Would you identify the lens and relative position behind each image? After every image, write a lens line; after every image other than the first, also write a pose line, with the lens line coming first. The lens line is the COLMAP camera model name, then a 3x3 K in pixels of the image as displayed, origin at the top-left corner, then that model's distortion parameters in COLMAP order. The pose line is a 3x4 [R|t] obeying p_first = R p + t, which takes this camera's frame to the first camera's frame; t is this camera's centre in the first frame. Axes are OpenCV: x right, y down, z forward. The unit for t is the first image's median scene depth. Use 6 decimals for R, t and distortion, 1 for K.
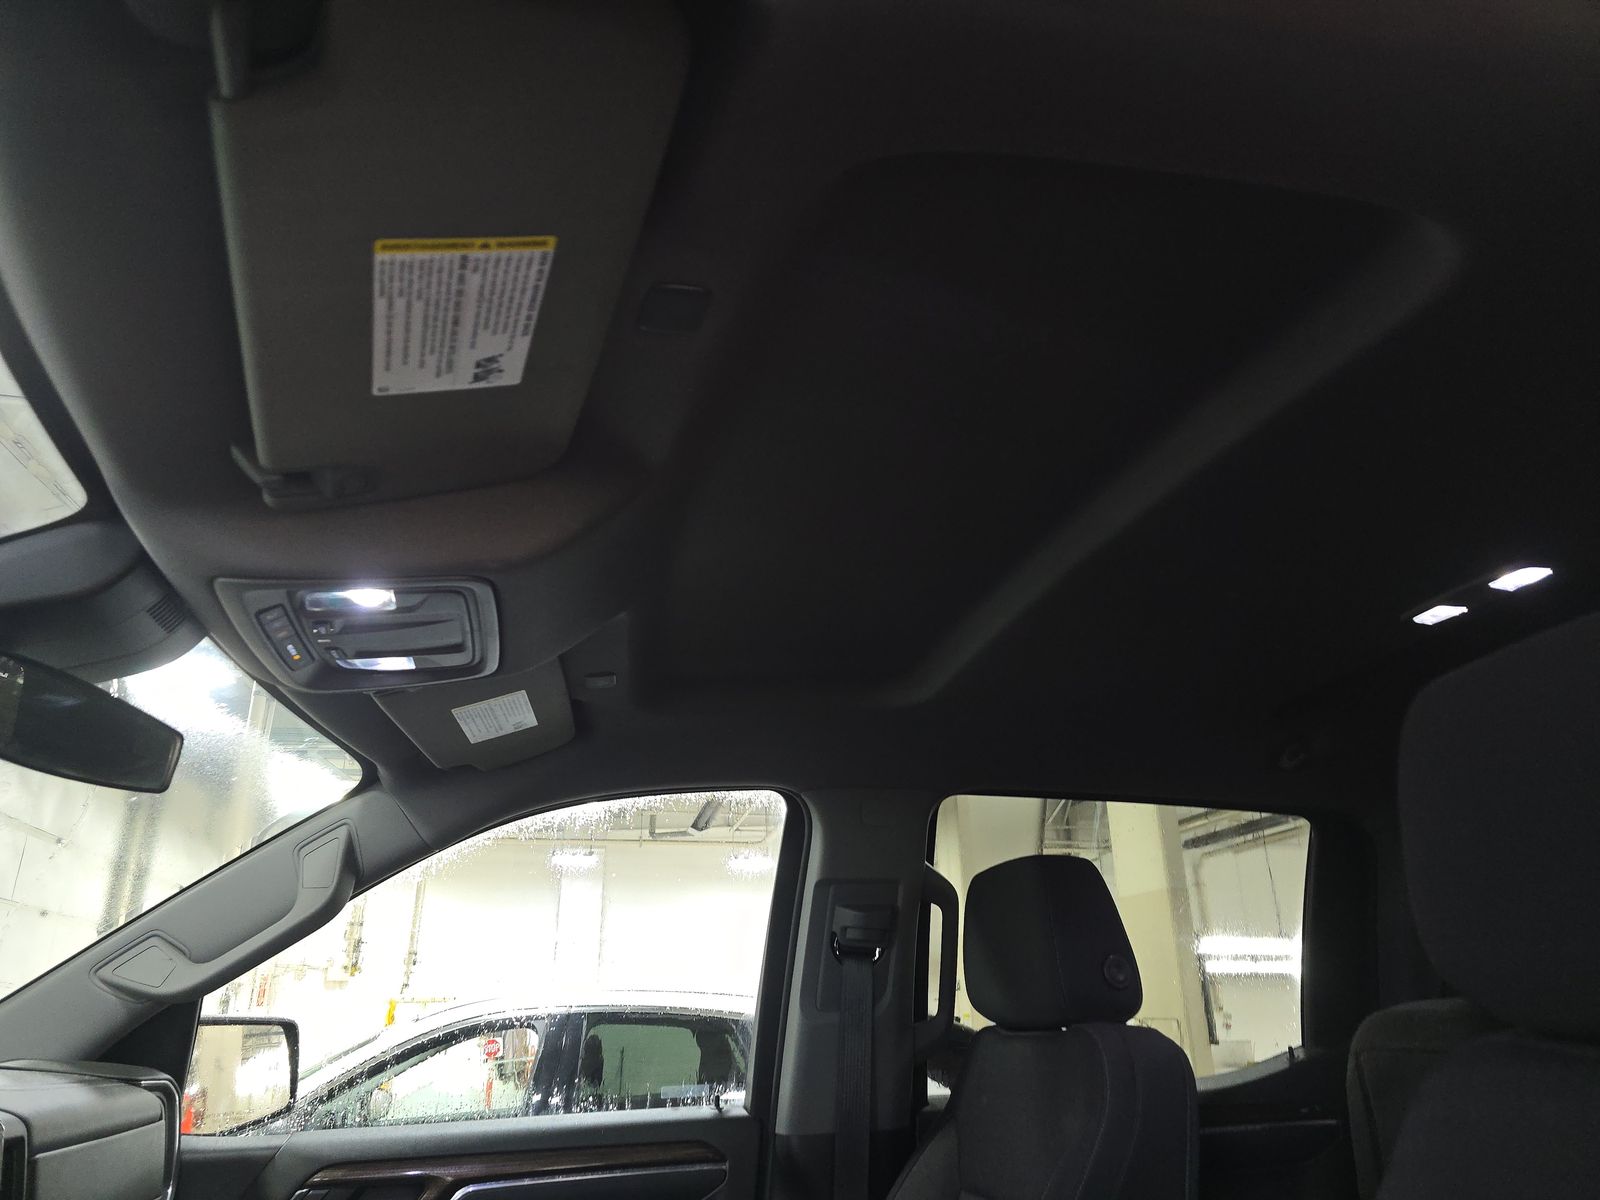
lens RADIAL K [[1065.7, 0, 803.8], [0, 1065.7, 599.1], [0, 0, 1]] dist [0.025971, -0.000331]
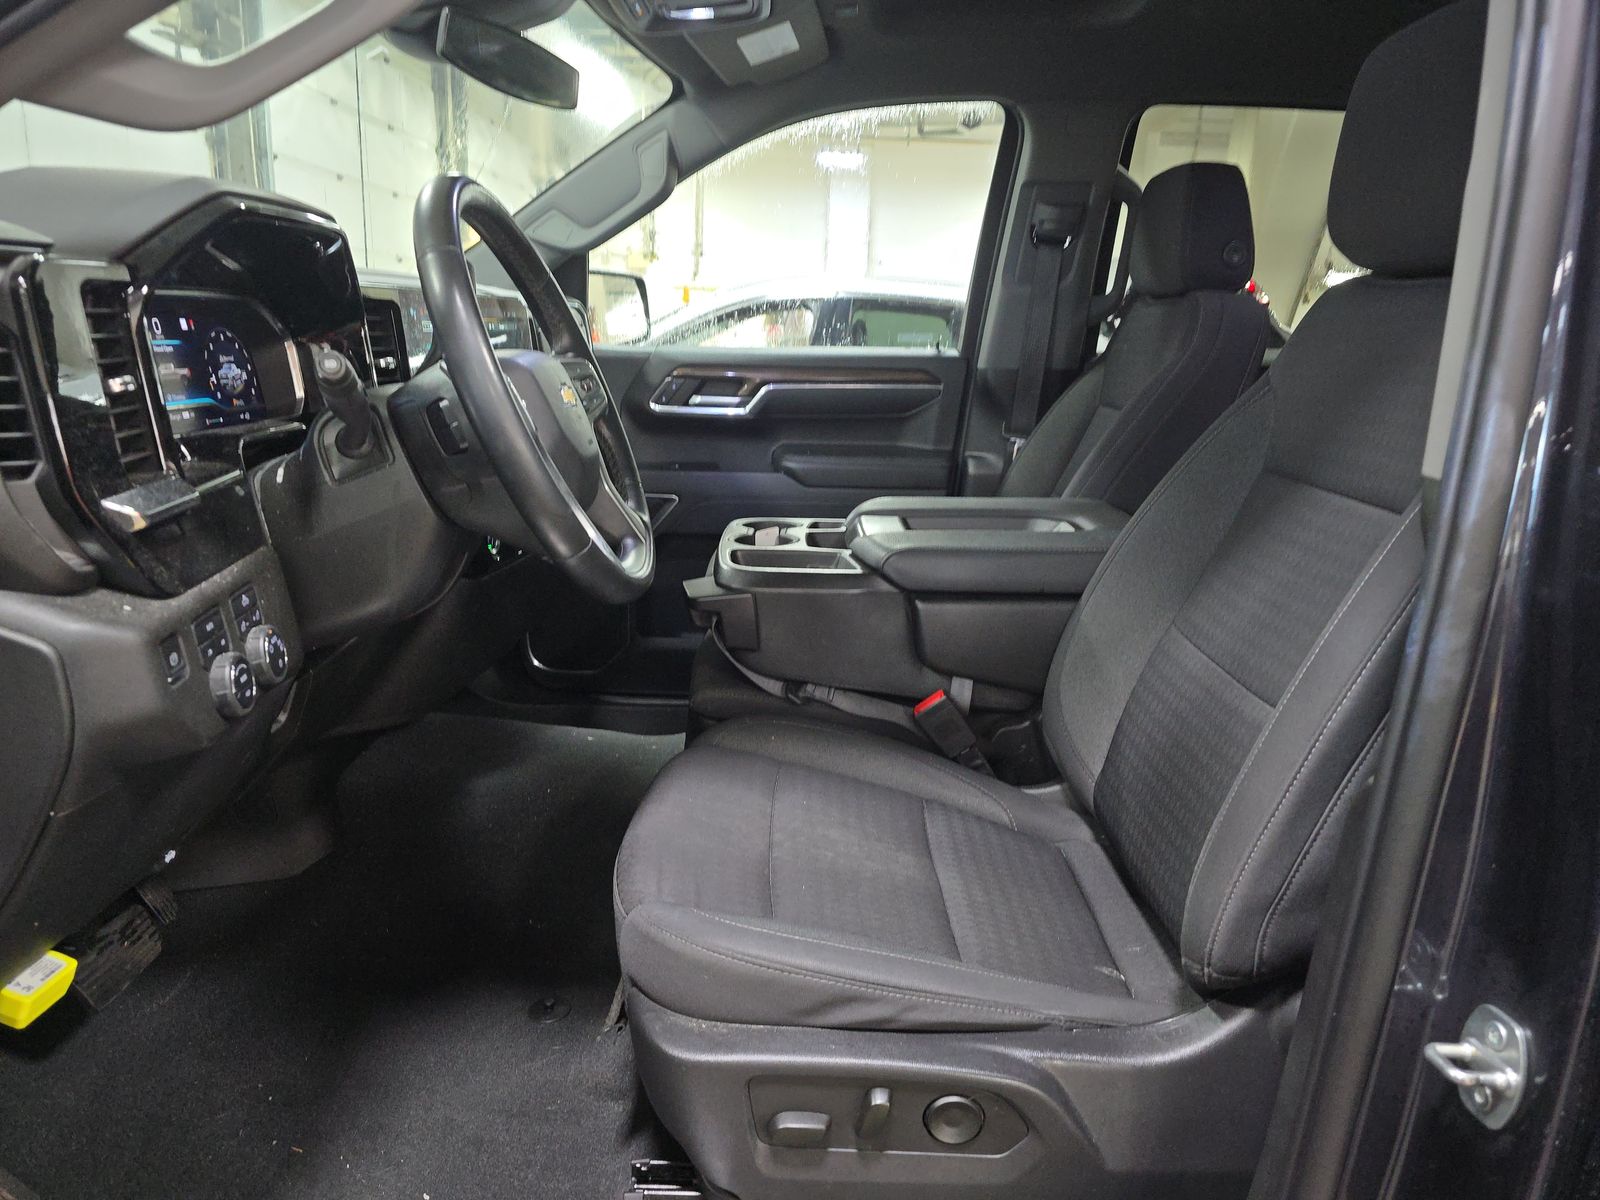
lens RADIAL K [[1065.7, 0, 803.8], [0, 1065.7, 599.1], [0, 0, 1]] dist [0.025971, -0.000331]
pose [[0.971314, 0.105537, -0.213100, 0.083433], [0.039900, 0.811092, 0.583556, -0.082269], [0.234431, -0.575319, 0.783614, -0.325322]]
